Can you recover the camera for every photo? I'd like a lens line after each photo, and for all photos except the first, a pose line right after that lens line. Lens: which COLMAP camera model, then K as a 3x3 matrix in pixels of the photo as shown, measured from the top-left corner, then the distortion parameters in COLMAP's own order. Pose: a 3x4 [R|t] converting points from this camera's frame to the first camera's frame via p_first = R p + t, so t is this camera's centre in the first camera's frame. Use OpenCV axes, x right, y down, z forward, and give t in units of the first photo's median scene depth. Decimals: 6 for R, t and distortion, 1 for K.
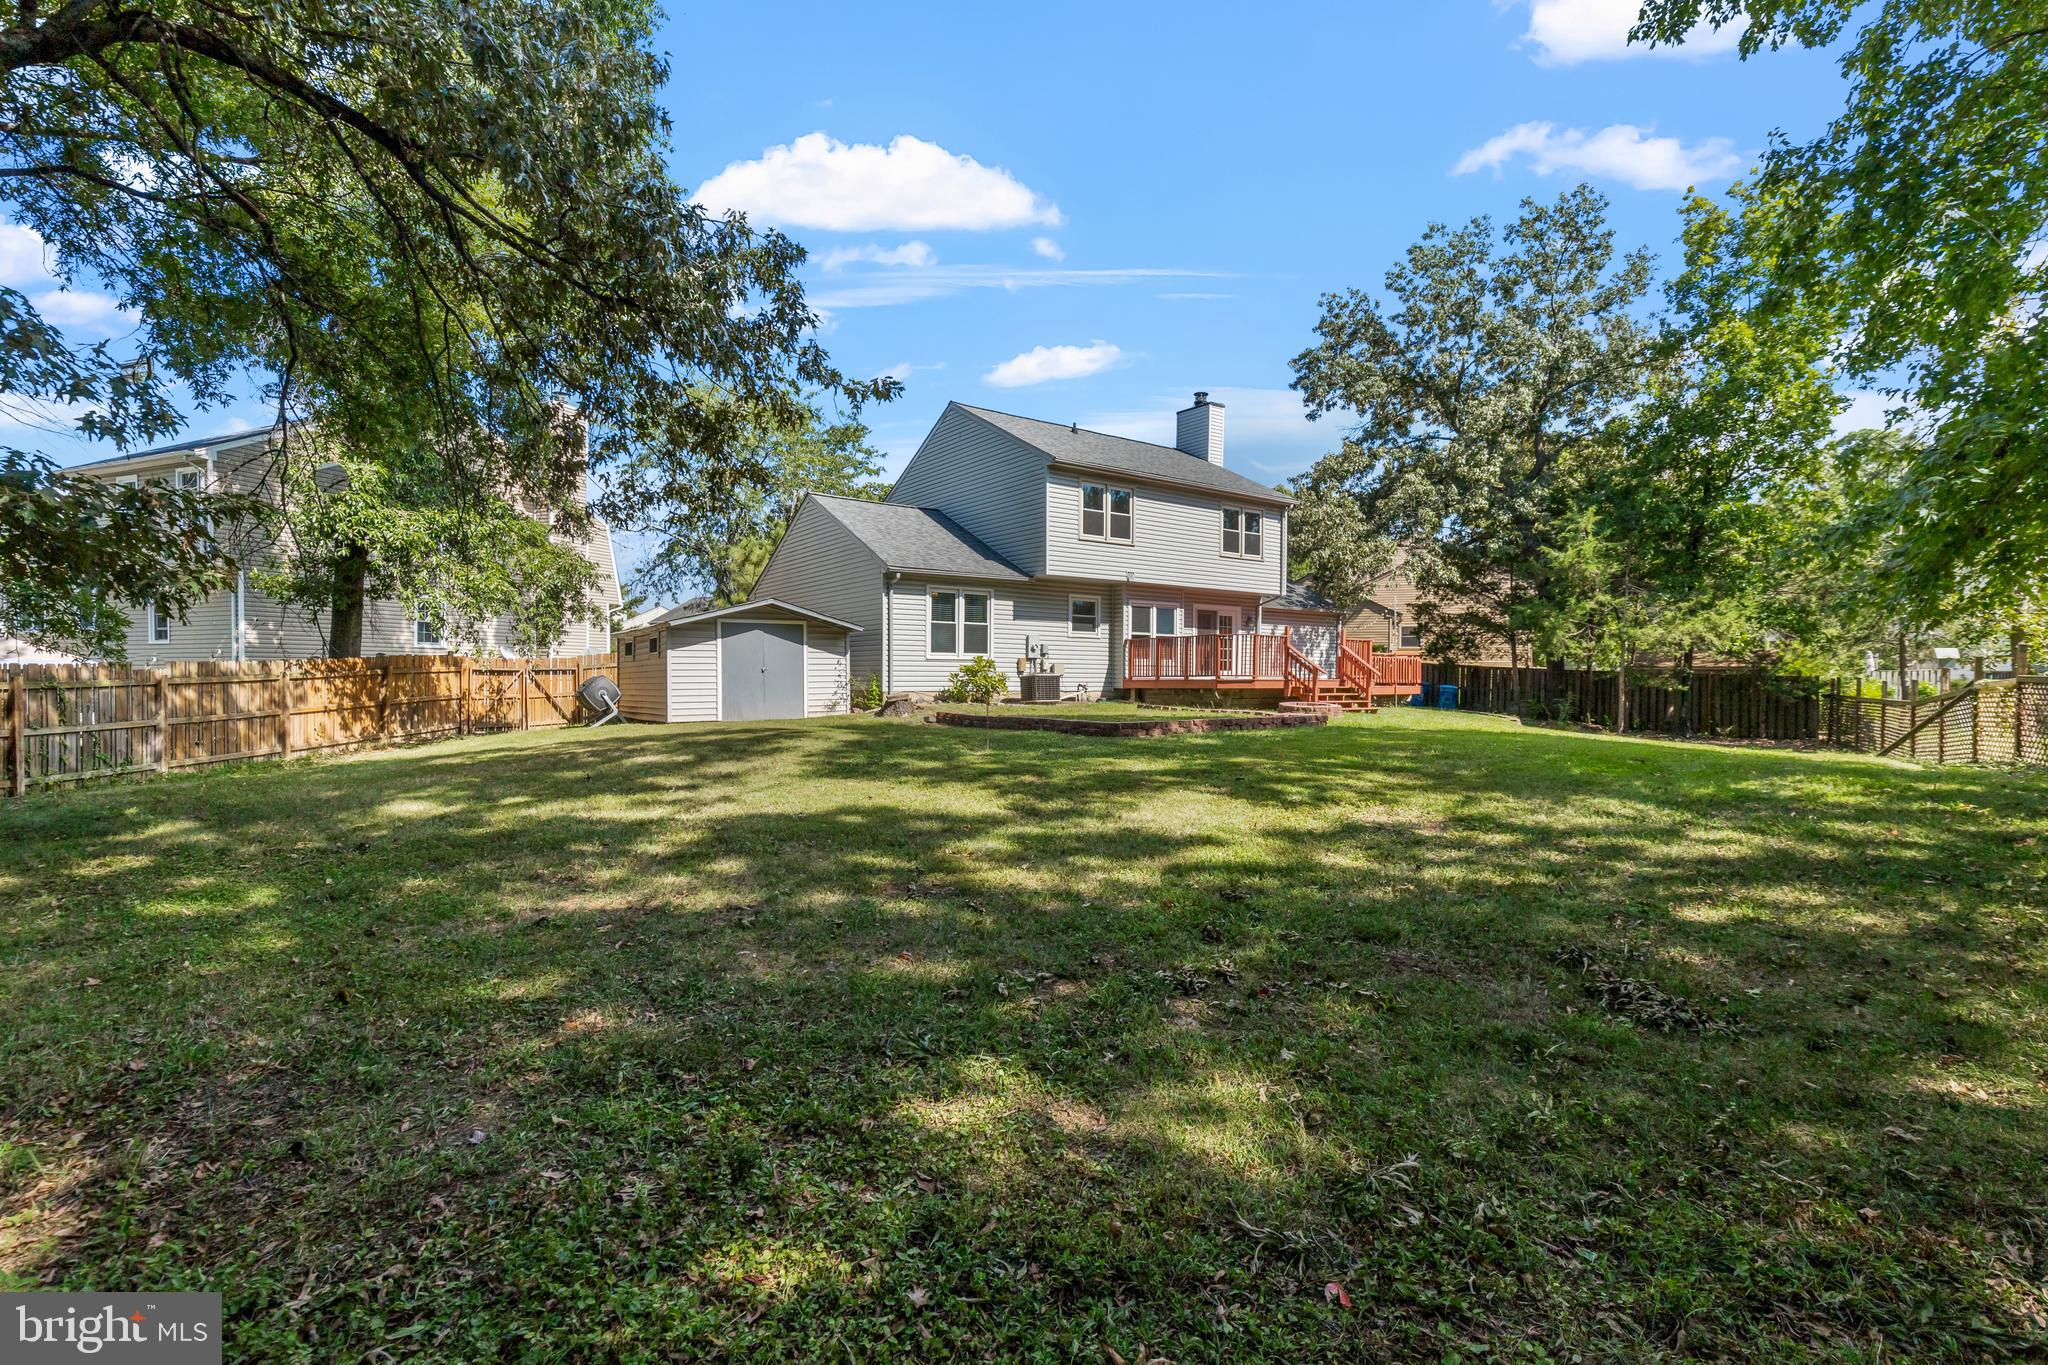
lens RADIAL K [[896.4, 0, 1024.0], [0, 896.4, 682.5], [0, 0, 1]] dist [-0.000232, 0.000007]
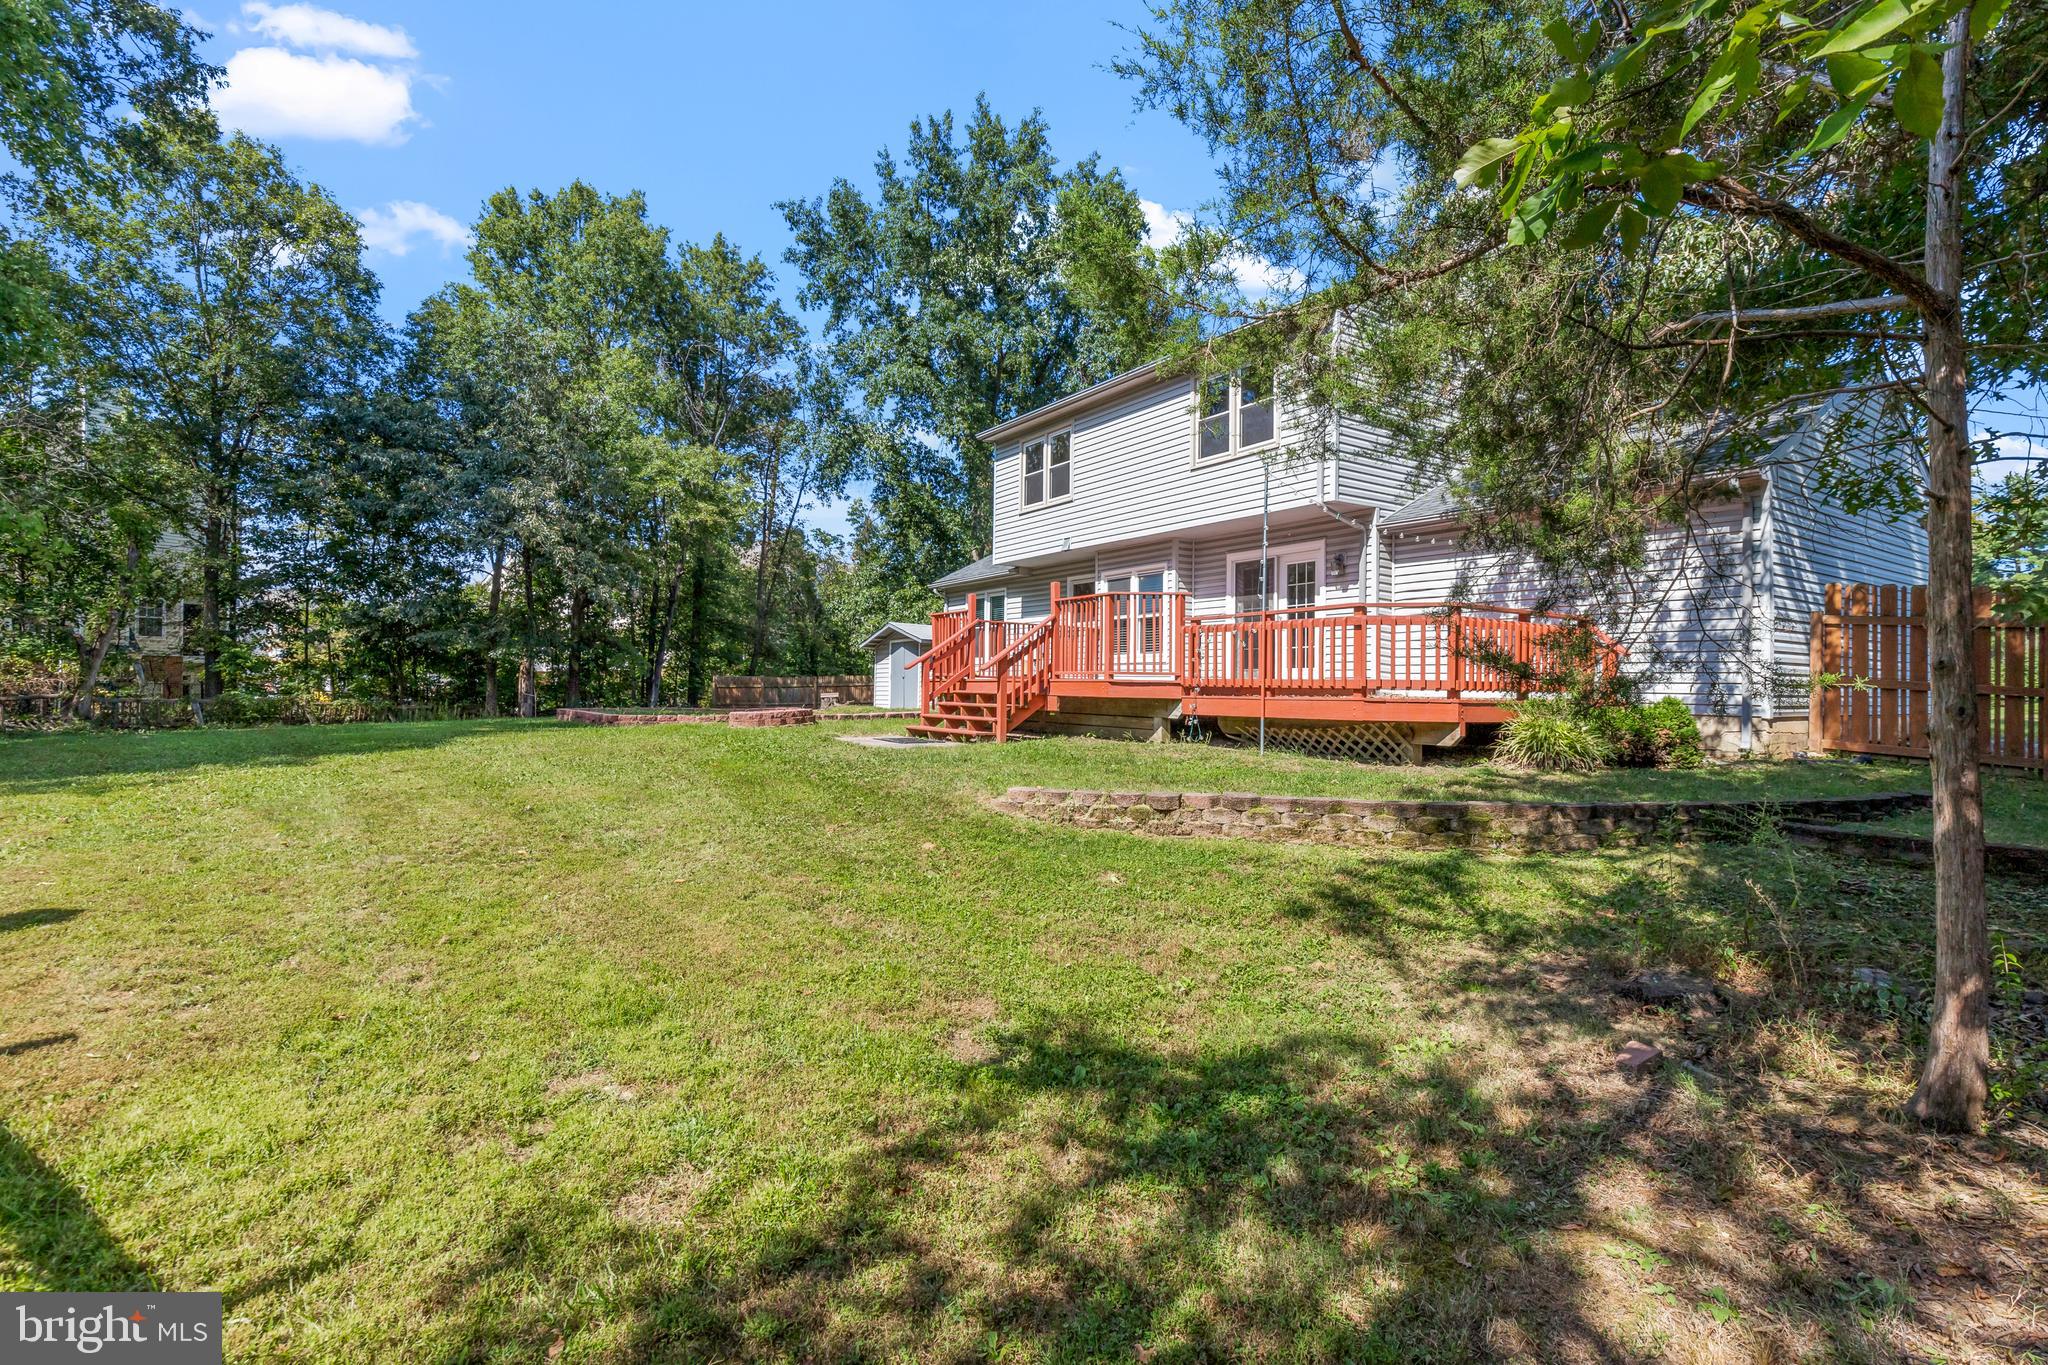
lens RADIAL K [[941.6, 0, 1024.0], [0, 941.6, 682.5], [0, 0, 1]] dist [0.001314, 0.000177]
pose [[-0.010183, -0.011479, -0.999882, 0.909325], [-0.022965, 0.999673, -0.011243, 0.005442], [0.999684, 0.022848, -0.010443, 0.992767]]
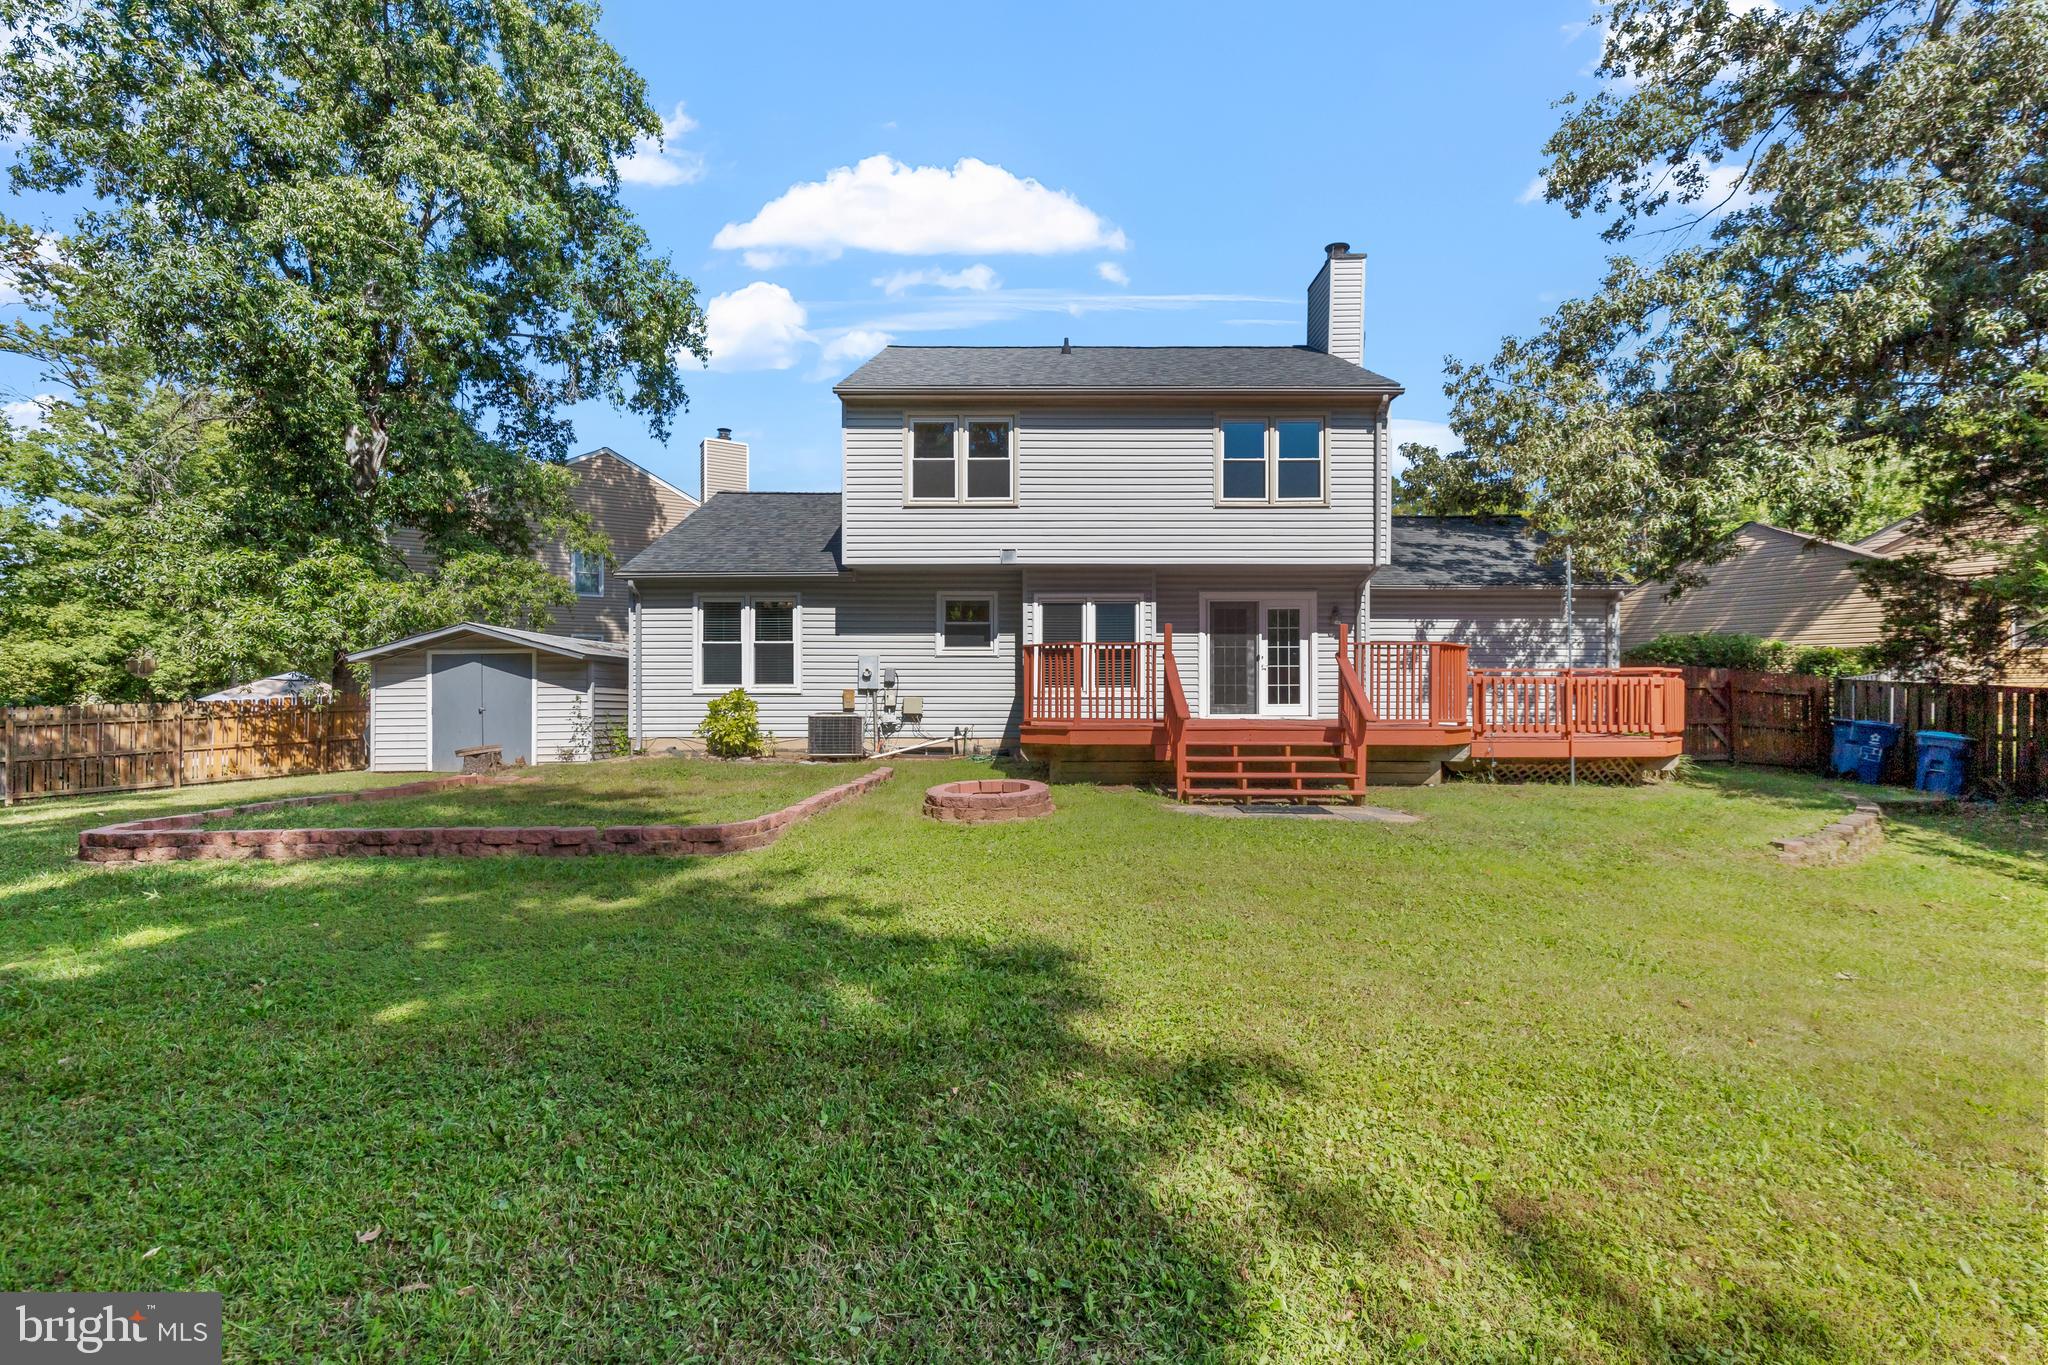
lens RADIAL K [[941.6, 0, 1024.0], [0, 941.6, 682.5], [0, 0, 1]] dist [0.001314, 0.000177]
pose [[0.819459, -0.014646, -0.572951, 0.509923], [0.000252, 0.999683, -0.025194, -0.014508], [0.573138, 0.020502, 0.819203, 0.481344]]
